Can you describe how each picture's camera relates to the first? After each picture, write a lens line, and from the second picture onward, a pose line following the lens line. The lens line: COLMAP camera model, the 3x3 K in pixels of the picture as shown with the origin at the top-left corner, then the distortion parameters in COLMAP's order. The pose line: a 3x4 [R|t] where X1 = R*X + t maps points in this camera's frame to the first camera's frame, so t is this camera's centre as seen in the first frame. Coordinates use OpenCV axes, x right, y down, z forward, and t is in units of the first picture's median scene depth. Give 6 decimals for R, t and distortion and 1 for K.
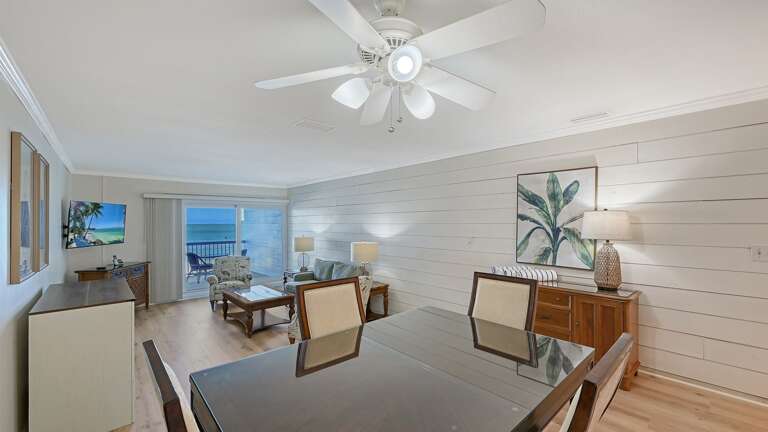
lens RADIAL K [[314.4, 0, 384.9], [0, 314.4, 220.4], [0, 0, 1]] dist [-0.002161, 0.000431]
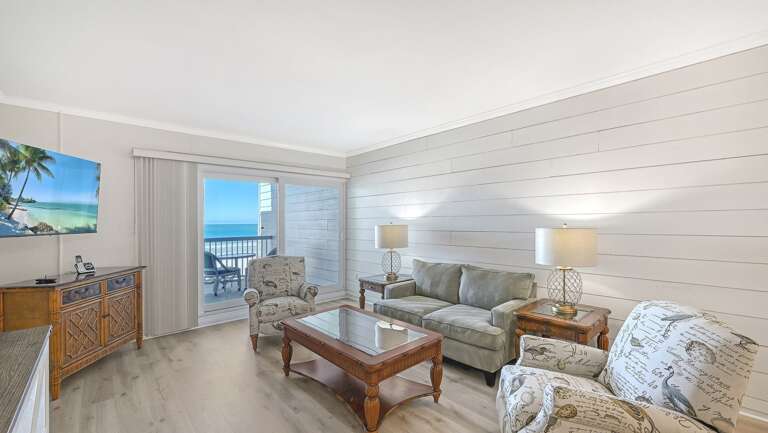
lens RADIAL K [[310.2, 0, 382.3], [0, 310.2, 218.3], [0, 0, 1]] dist [-0.012641, -0.002883]
pose [[0.999933, -0.003103, 0.011139, -0.323151], [0.003203, 0.999955, -0.008934, 0.051390], [-0.011110, 0.008969, 0.999898, 0.437804]]
